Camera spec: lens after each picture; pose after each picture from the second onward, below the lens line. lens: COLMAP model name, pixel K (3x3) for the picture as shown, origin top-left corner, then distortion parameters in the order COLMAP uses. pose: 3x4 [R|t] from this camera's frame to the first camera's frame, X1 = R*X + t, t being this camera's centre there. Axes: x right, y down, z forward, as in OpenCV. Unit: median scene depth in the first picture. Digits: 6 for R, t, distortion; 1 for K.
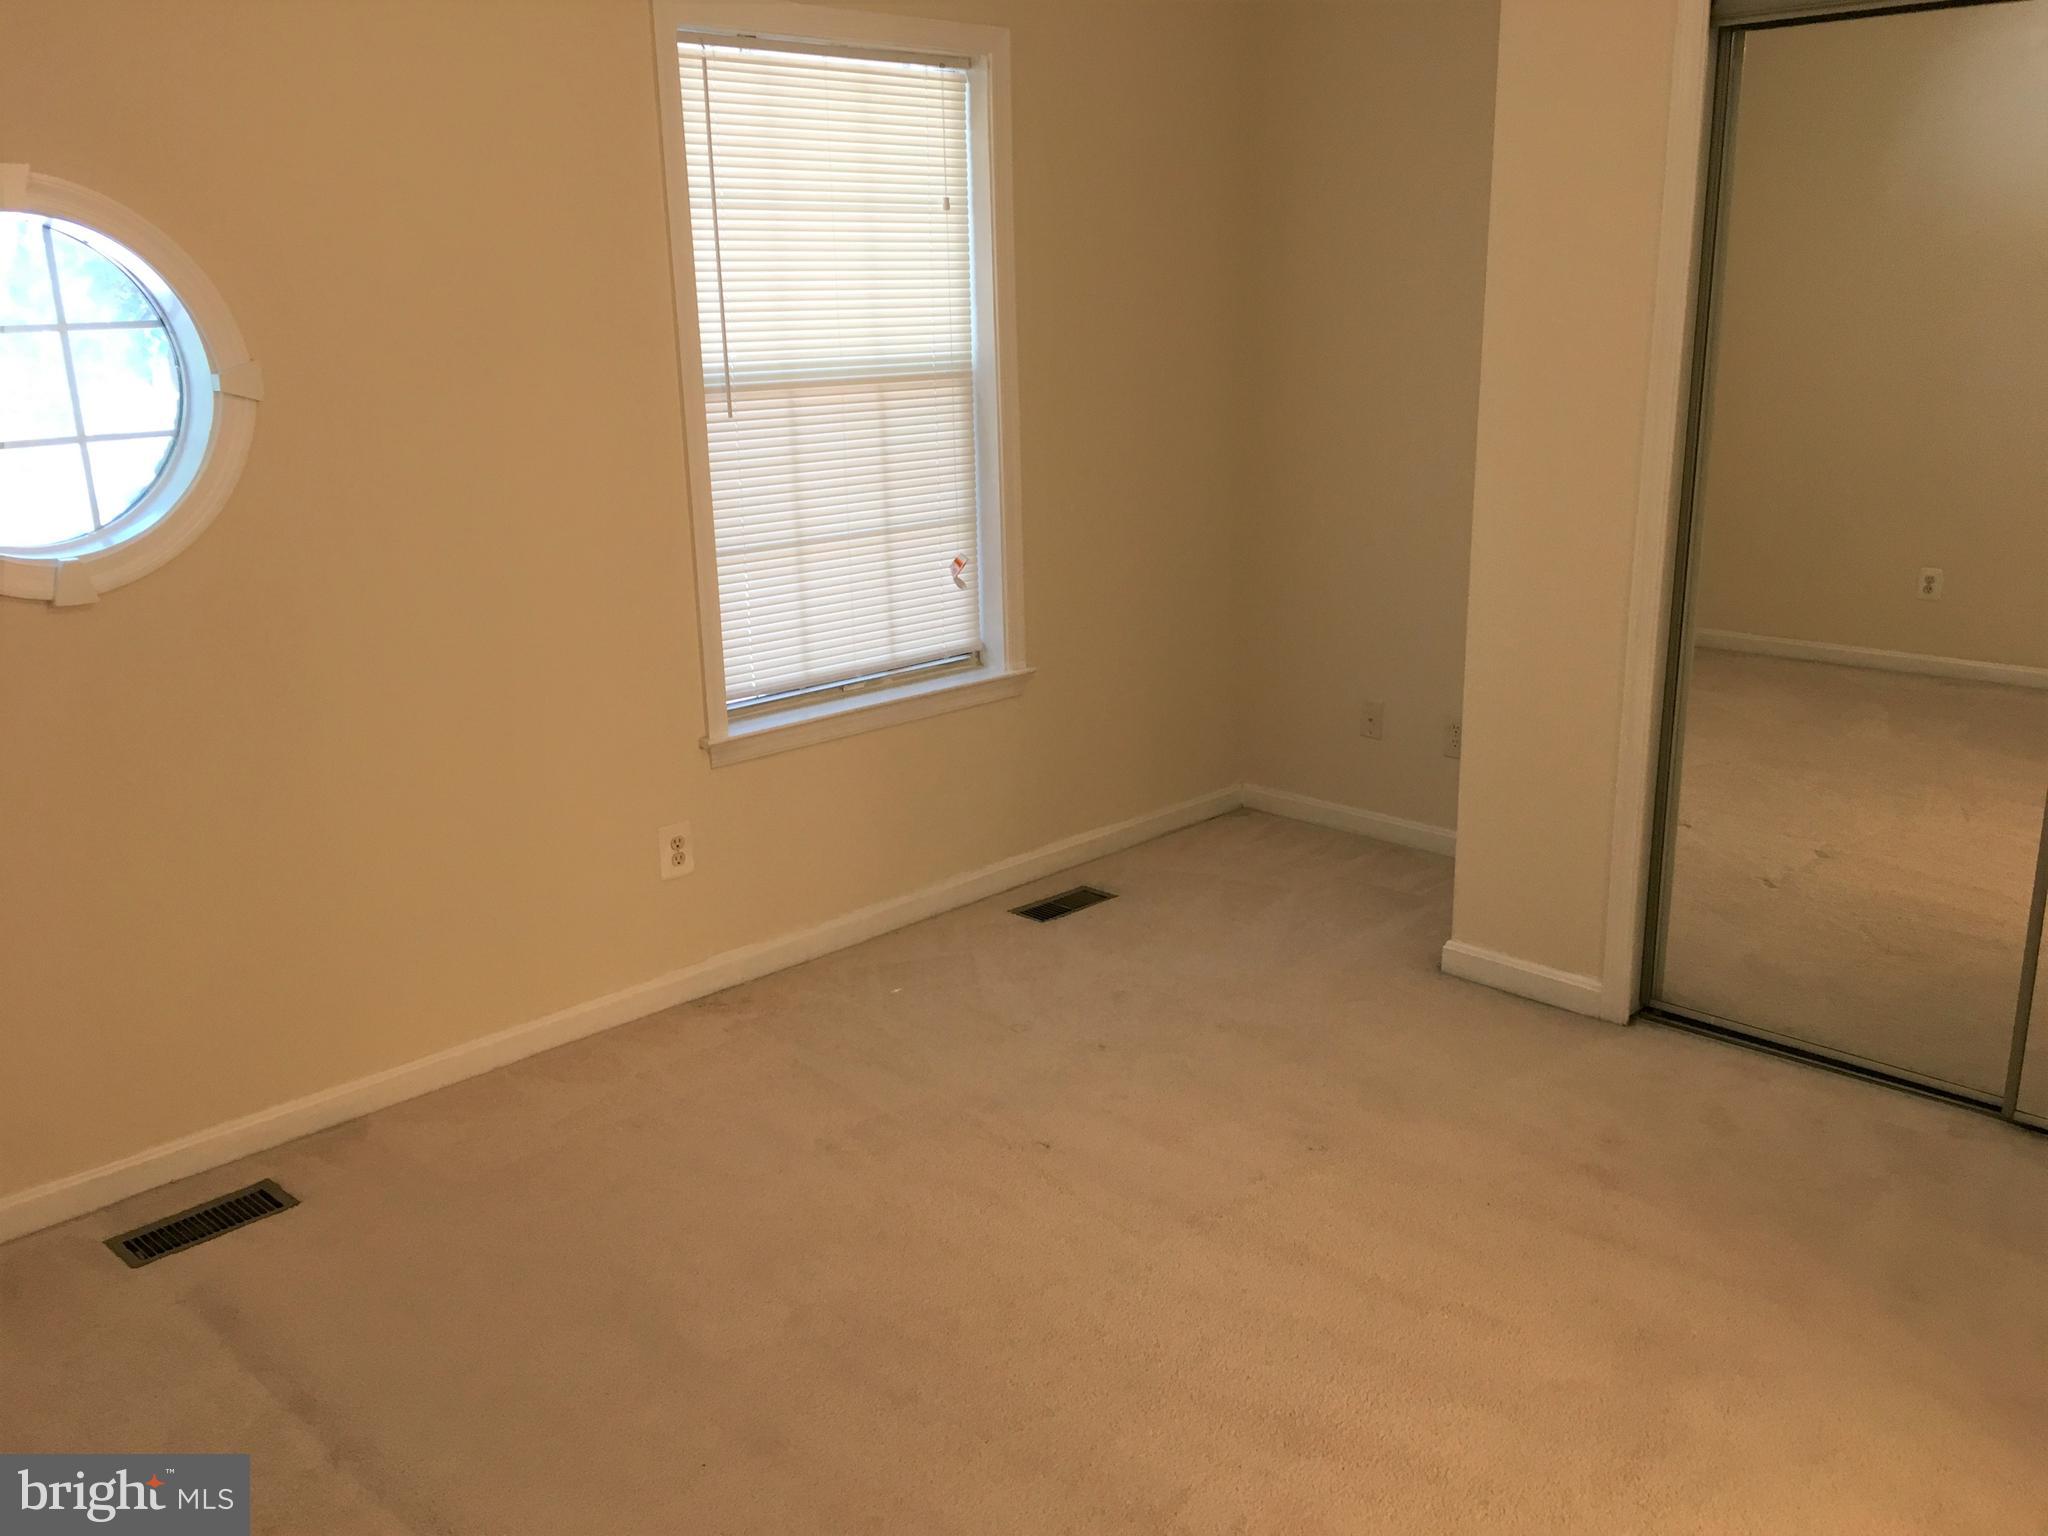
lens RADIAL K [[1826.1, 0, 1024.0], [0, 1826.1, 768.0], [0, 0, 1]] dist [-0.006962, -0.001920]
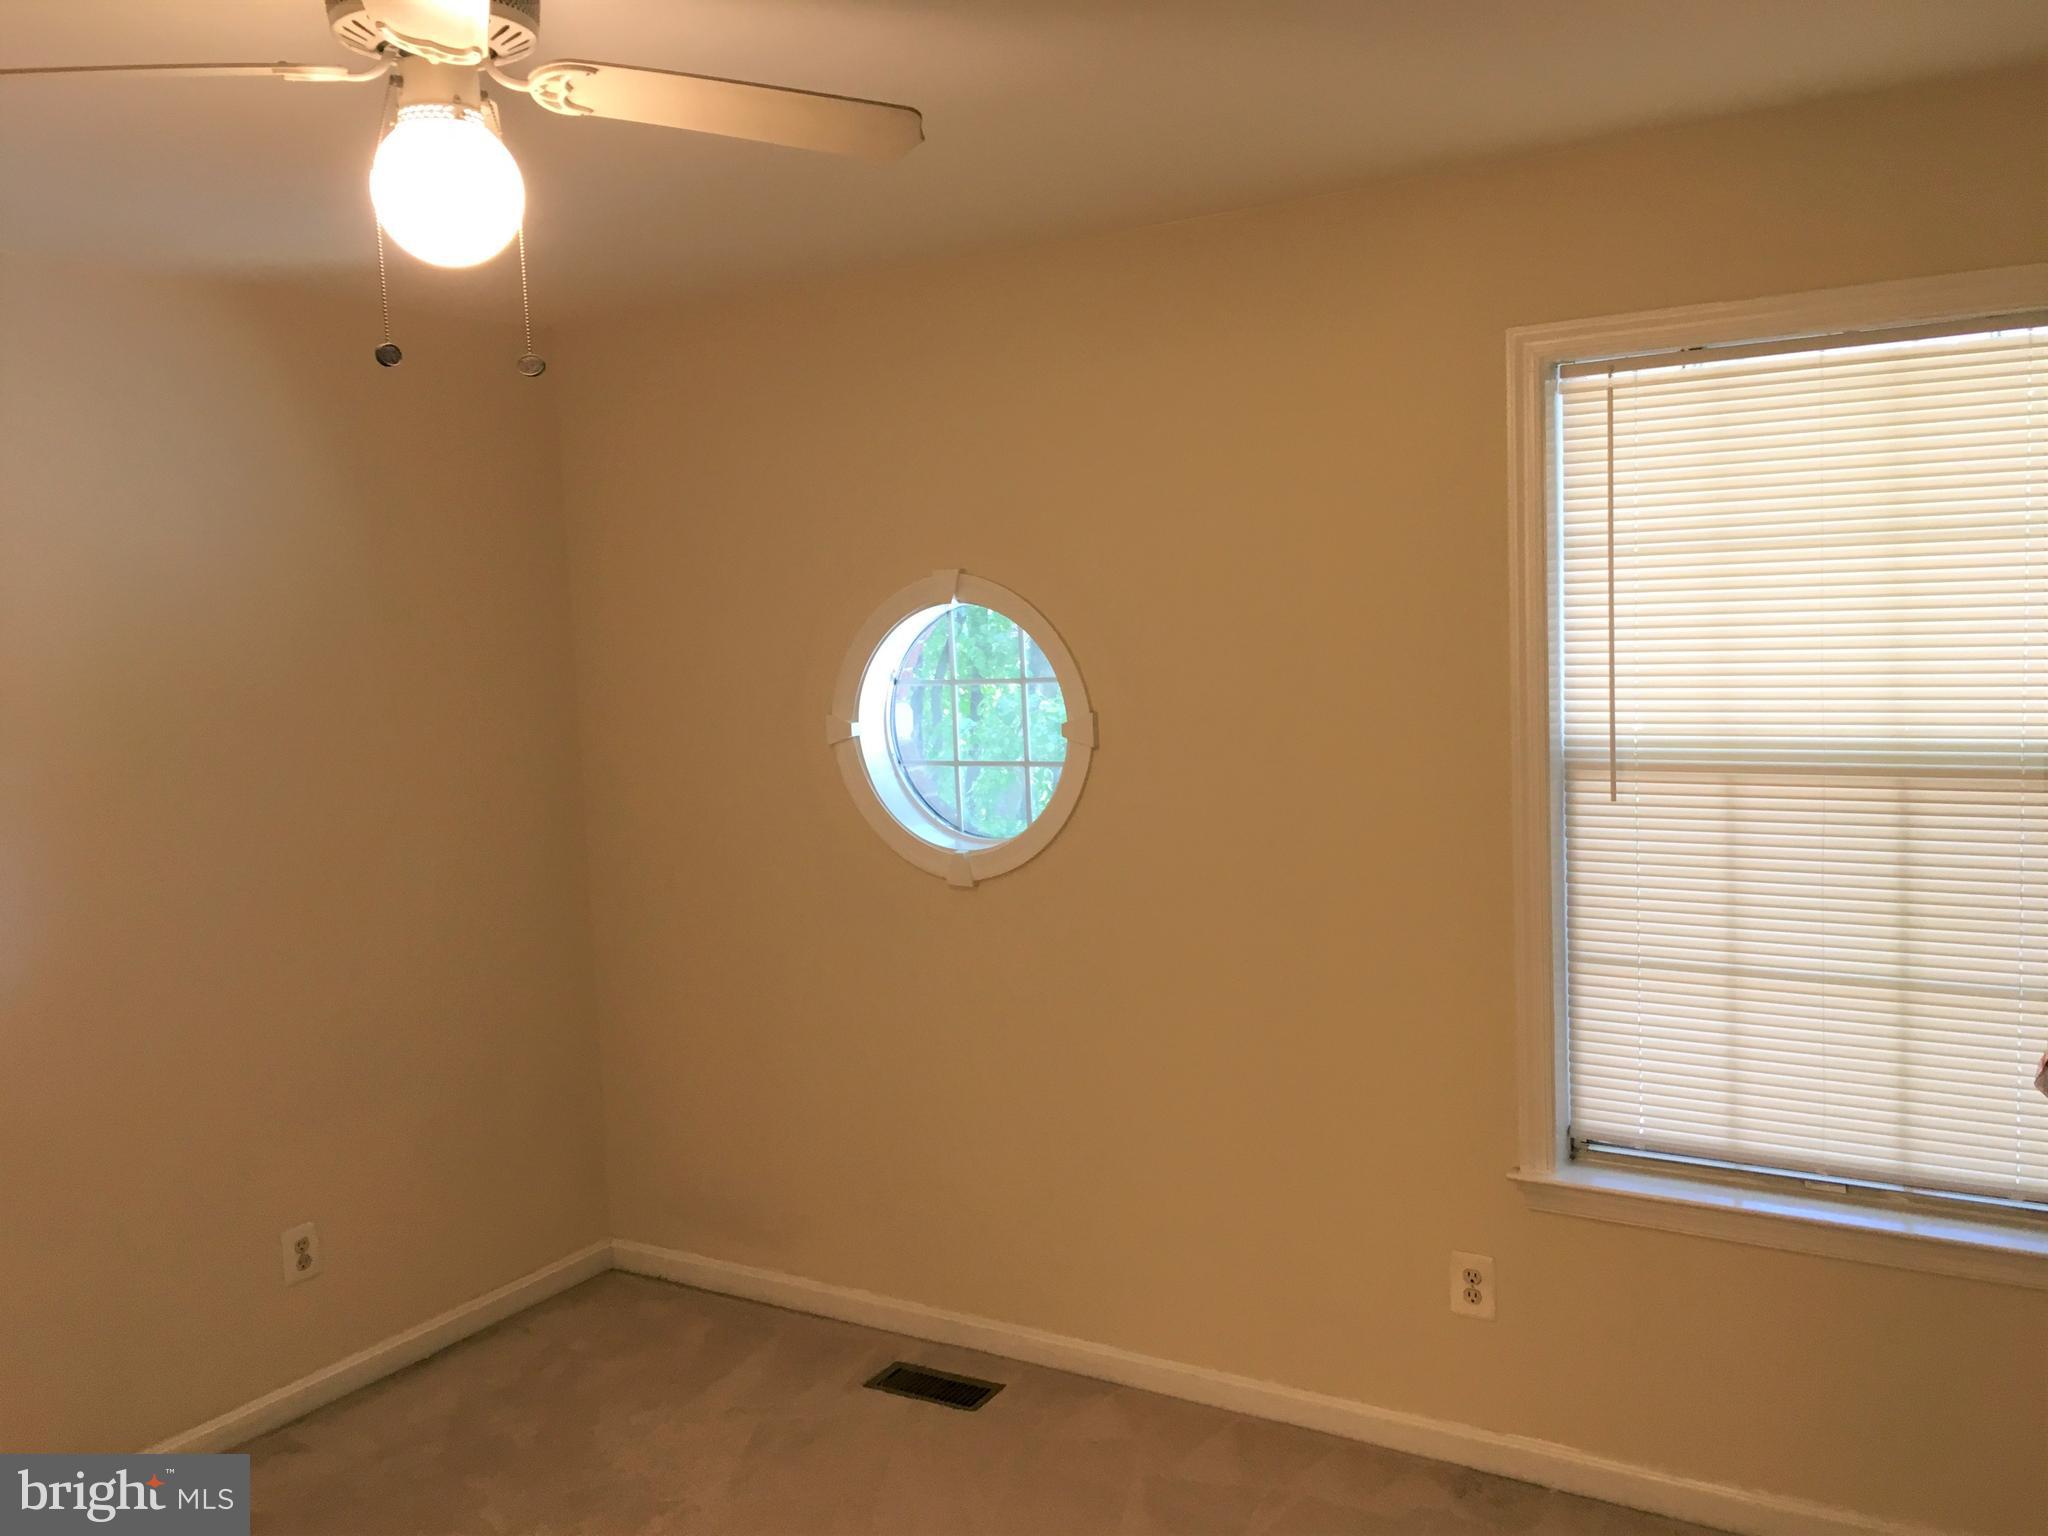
lens RADIAL K [[1739.6, 0, 1024.0], [0, 1739.6, 768.0], [0, 0, 1]] dist [0.067308, -0.076532]
pose [[0.195100, 0.071237, -0.978193, 0.557357], [-0.238563, 0.970852, 0.023121, -0.159508], [0.951327, 0.228850, 0.206408, 0.574169]]
